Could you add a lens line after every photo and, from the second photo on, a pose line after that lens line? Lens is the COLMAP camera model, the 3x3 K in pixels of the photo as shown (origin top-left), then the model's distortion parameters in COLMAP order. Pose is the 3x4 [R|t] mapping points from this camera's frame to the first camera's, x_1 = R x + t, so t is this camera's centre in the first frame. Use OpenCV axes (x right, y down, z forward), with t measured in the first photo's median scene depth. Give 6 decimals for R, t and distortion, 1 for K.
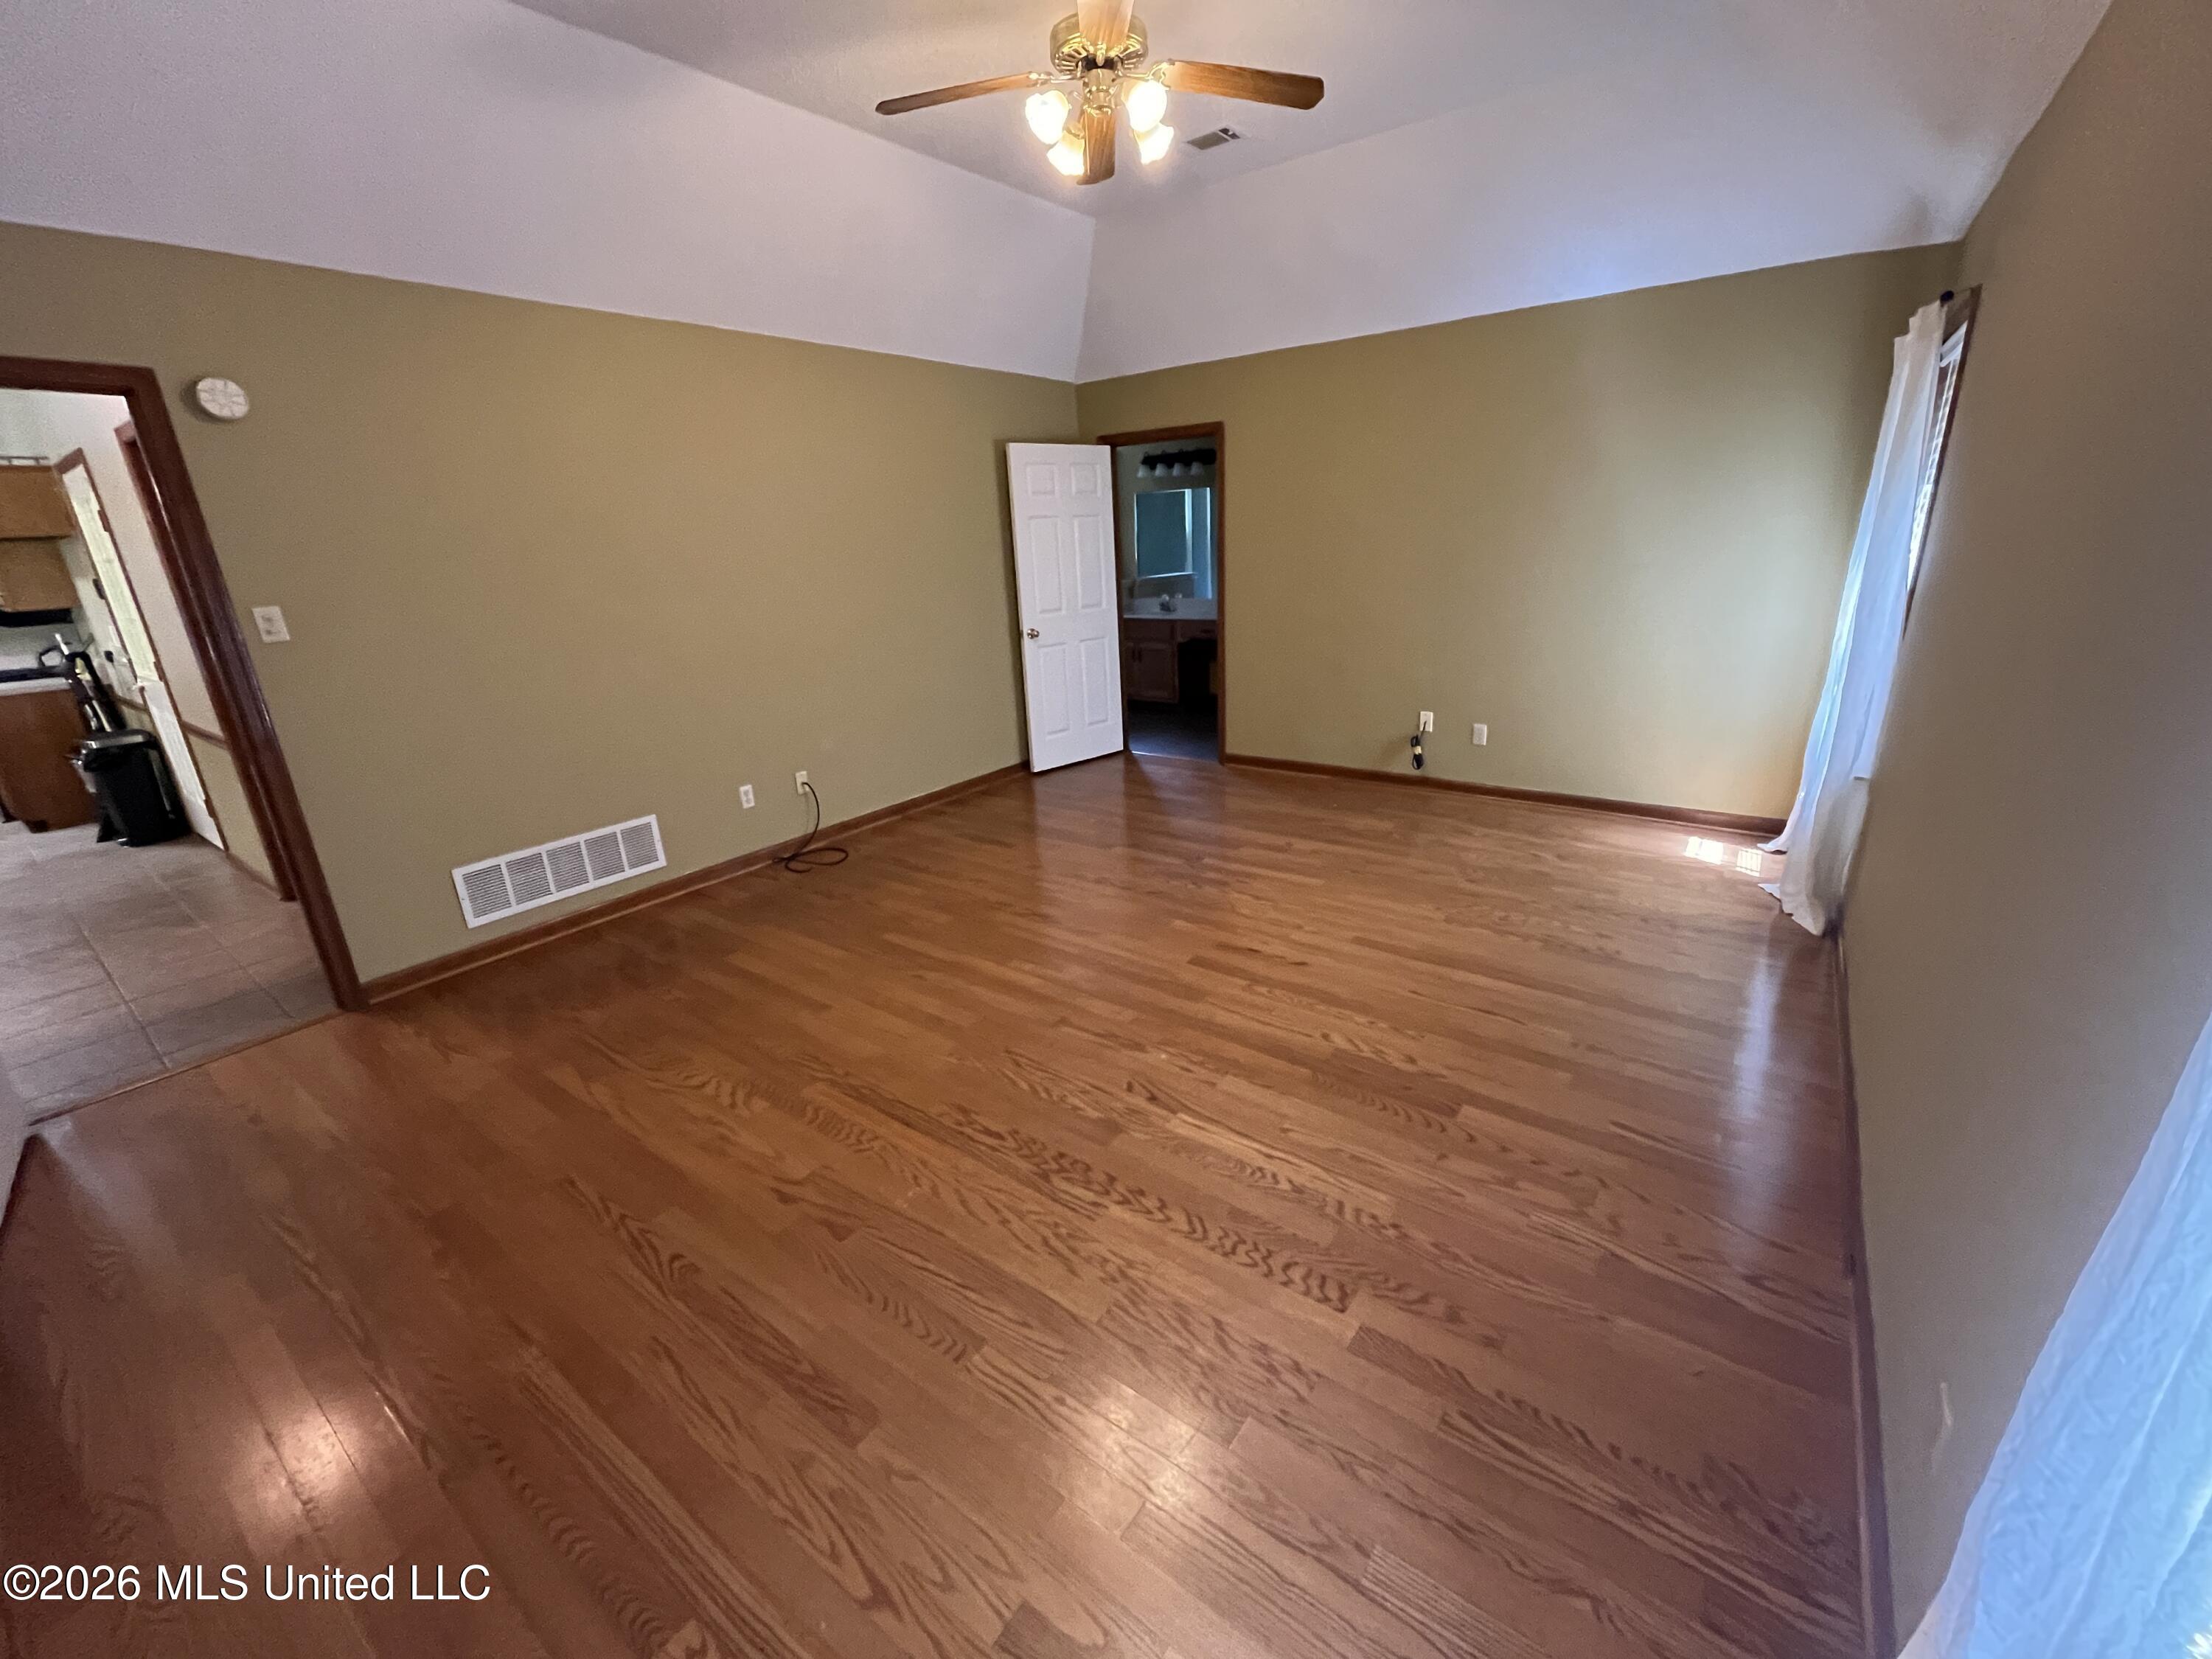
lens RADIAL K [[900.1, 0, 1105.9], [0, 900.1, 834.4], [0, 0, 1]] dist [-0.000562, -0.001327]
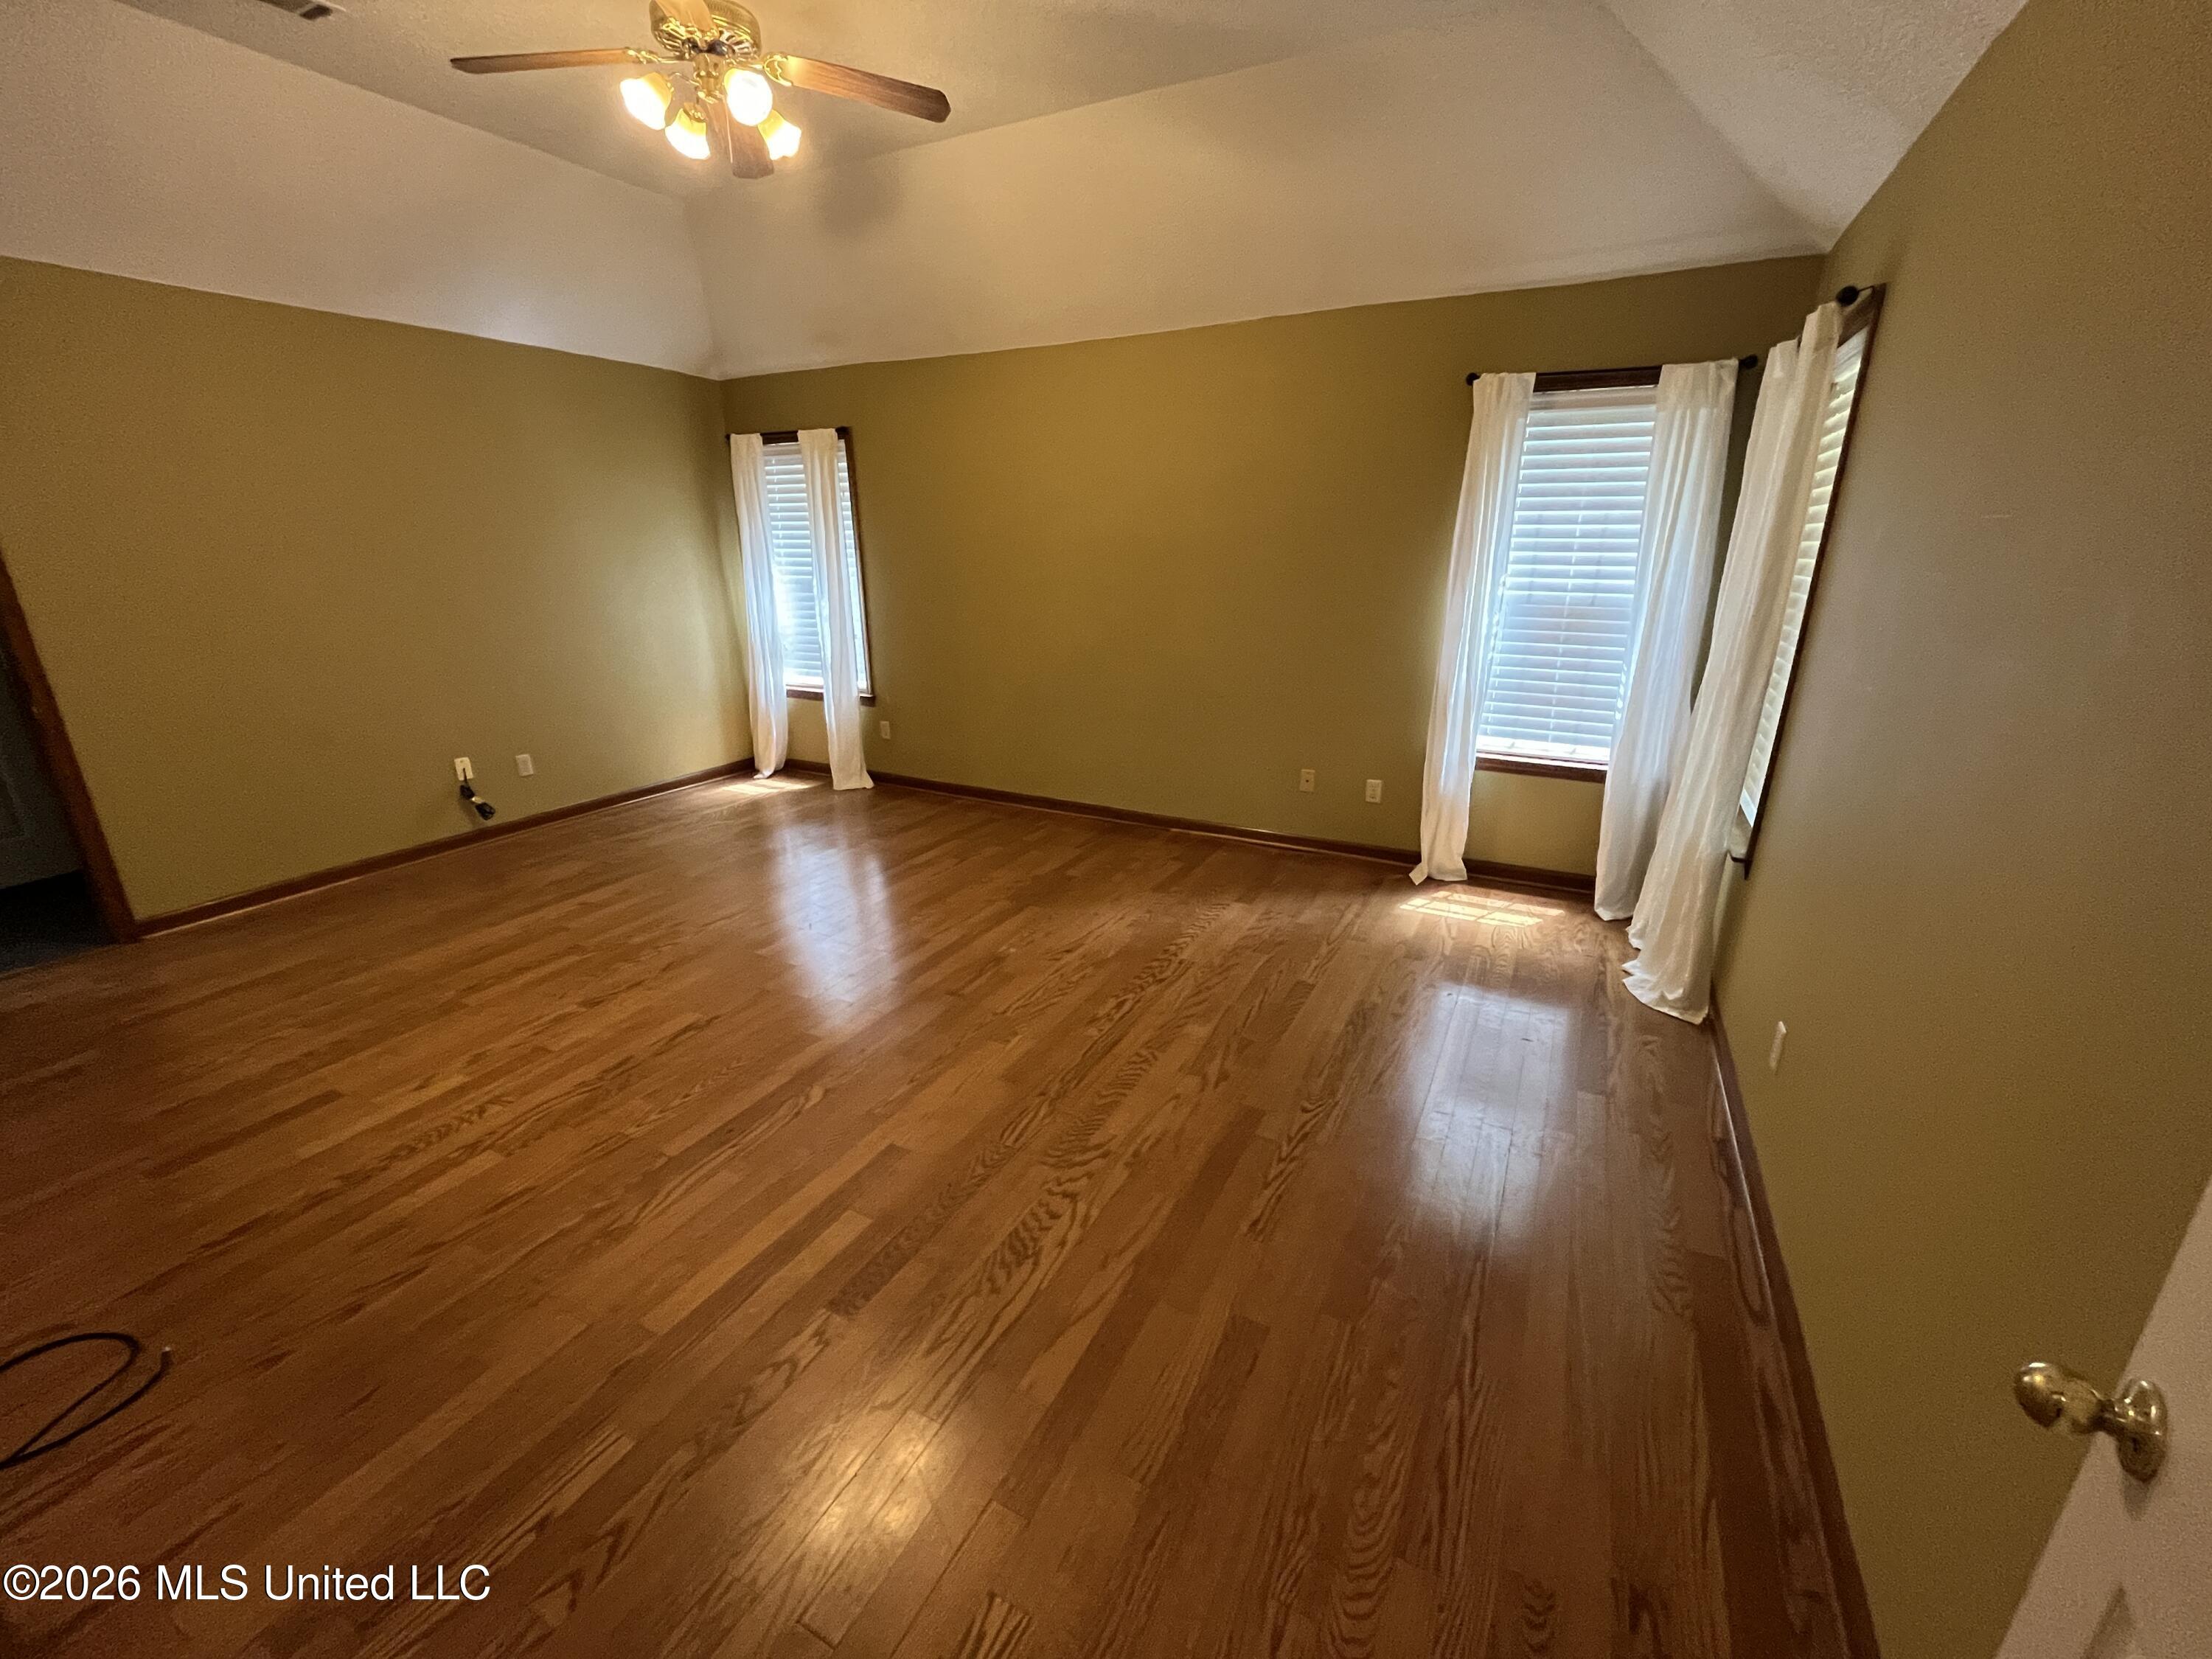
lens RADIAL K [[900.1, 0, 1106.6], [0, 900.1, 828.5], [0, 0, 1]] dist [-0.000562, -0.001327]
pose [[-0.154359, -0.263061, 0.952351, -0.714873], [0.325510, 0.896548, 0.300406, -0.157097], [-0.932854, 0.356370, -0.052761, 0.560941]]
